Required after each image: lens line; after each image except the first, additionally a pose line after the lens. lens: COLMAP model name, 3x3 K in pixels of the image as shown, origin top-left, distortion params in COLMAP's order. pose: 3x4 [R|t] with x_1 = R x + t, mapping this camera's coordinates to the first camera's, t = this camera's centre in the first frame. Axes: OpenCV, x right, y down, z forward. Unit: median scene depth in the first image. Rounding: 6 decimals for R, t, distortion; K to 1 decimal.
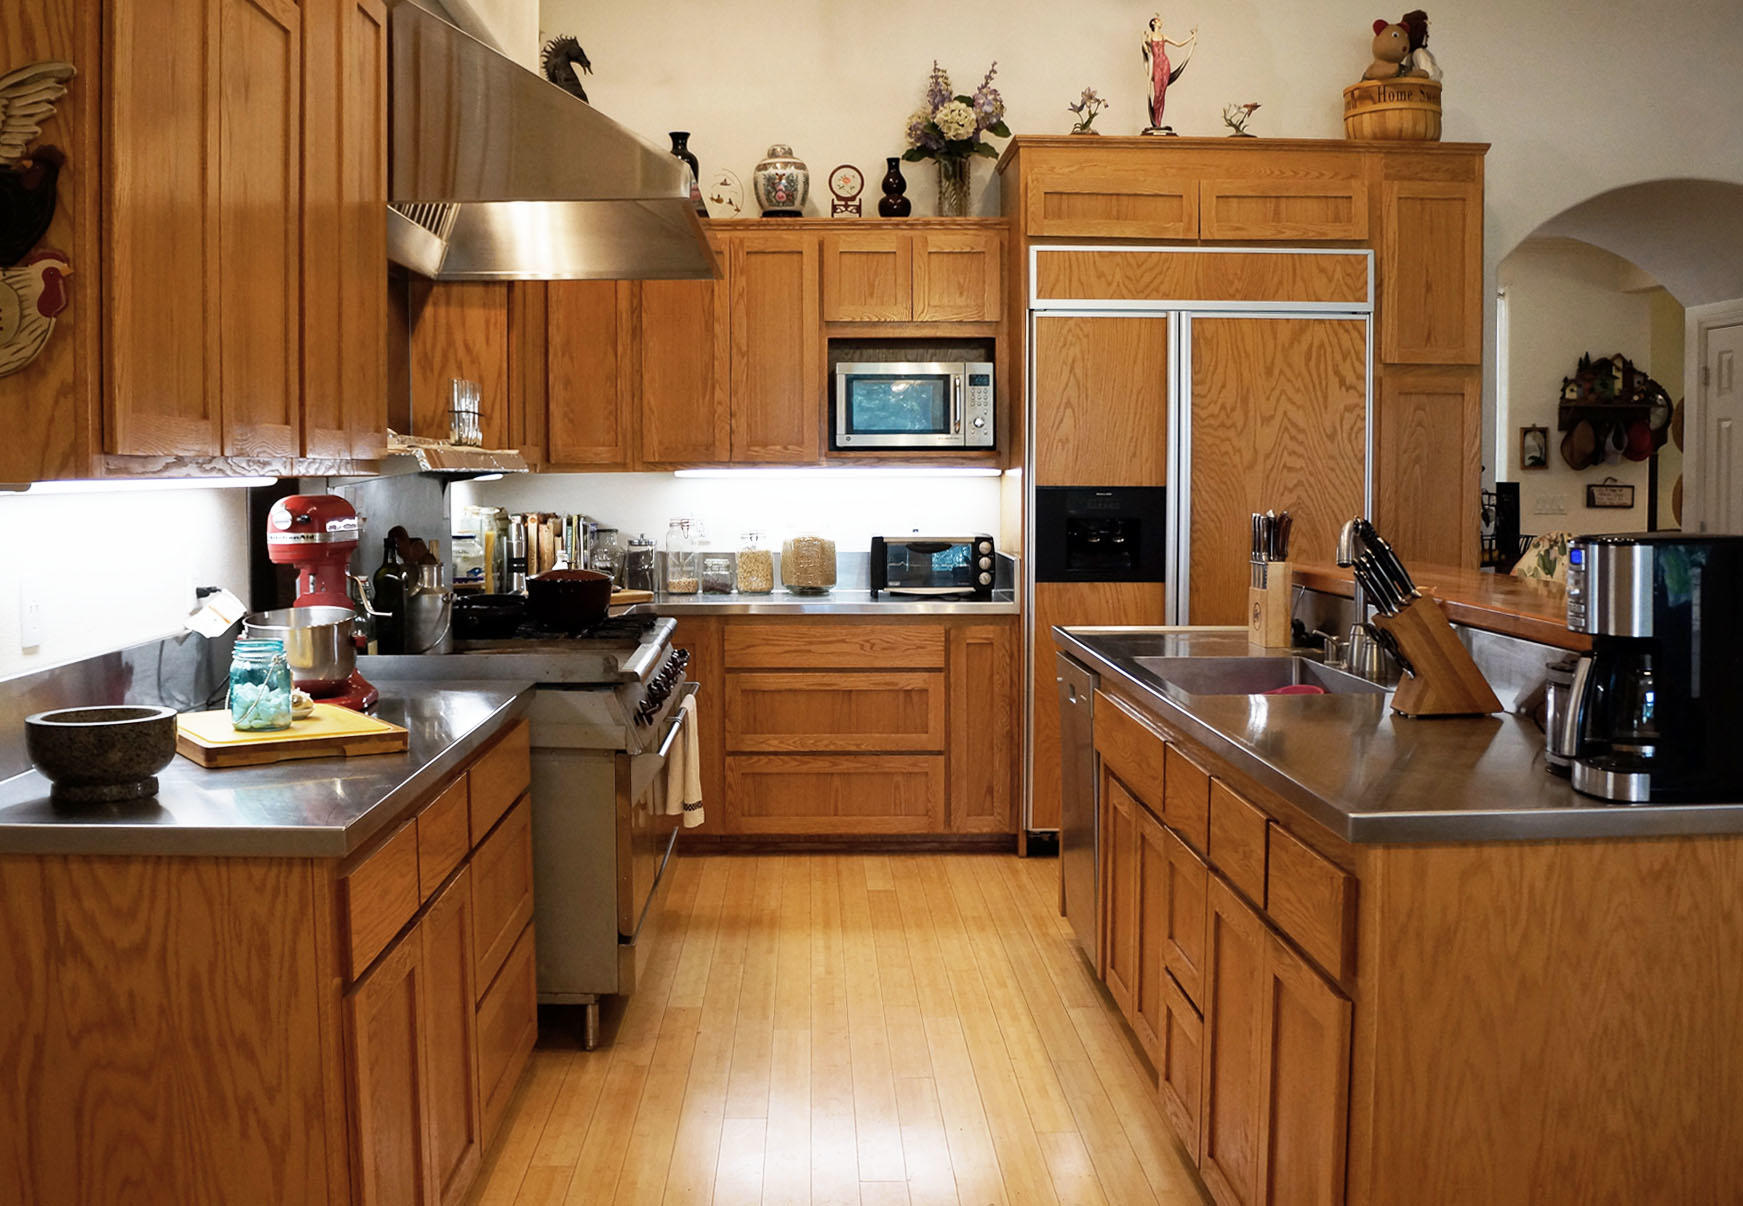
lens RADIAL K [[1878.2, 0, 871.5], [0, 1878.2, 603.0], [0, 0, 1]] dist [-0.166575, 0.052242]
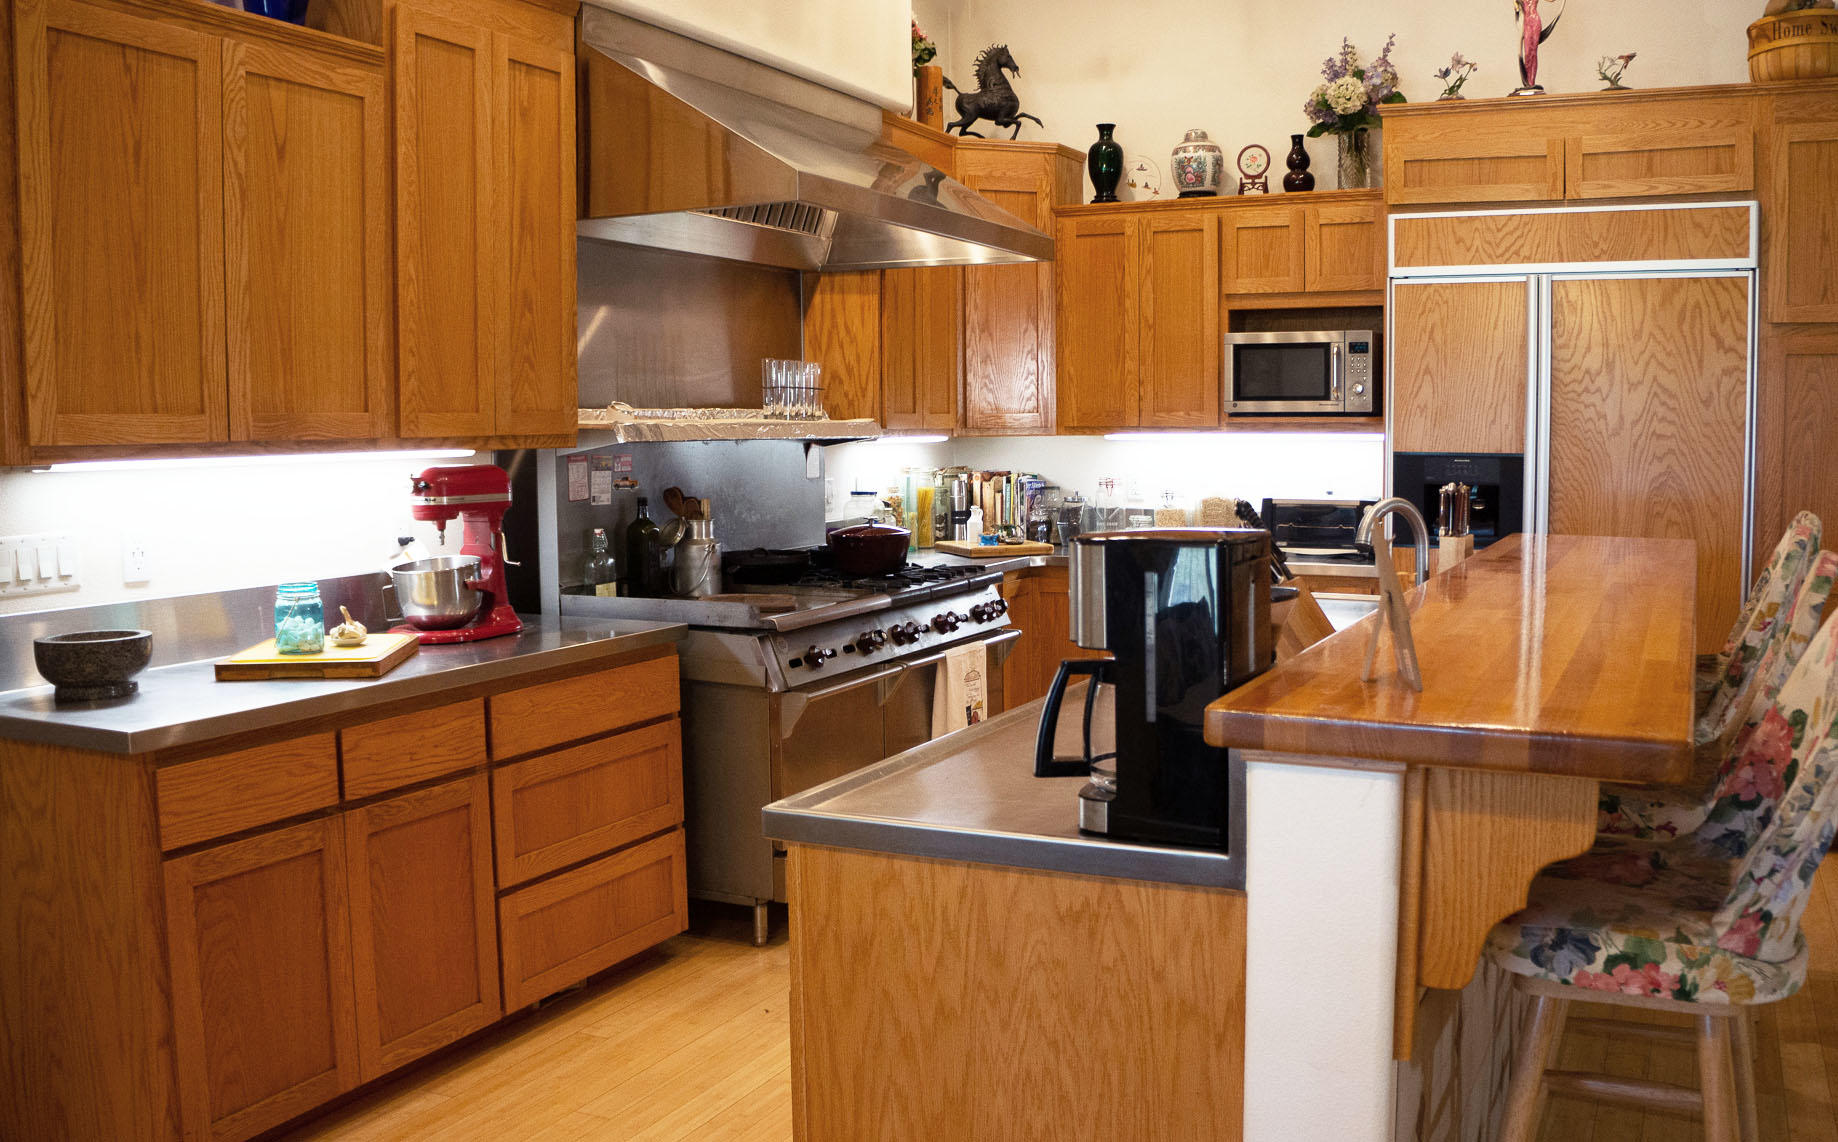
lens RADIAL K [[1678.3, 0, 919.0], [0, 1678.3, 571.0], [0, 0, 1]] dist [-0.187140, 0.125884]
pose [[0.889202, 0.036459, -0.456060, 0.269446], [-0.027609, 0.999279, 0.026055, -0.014340], [0.456681, -0.010577, 0.889568, 0.088369]]
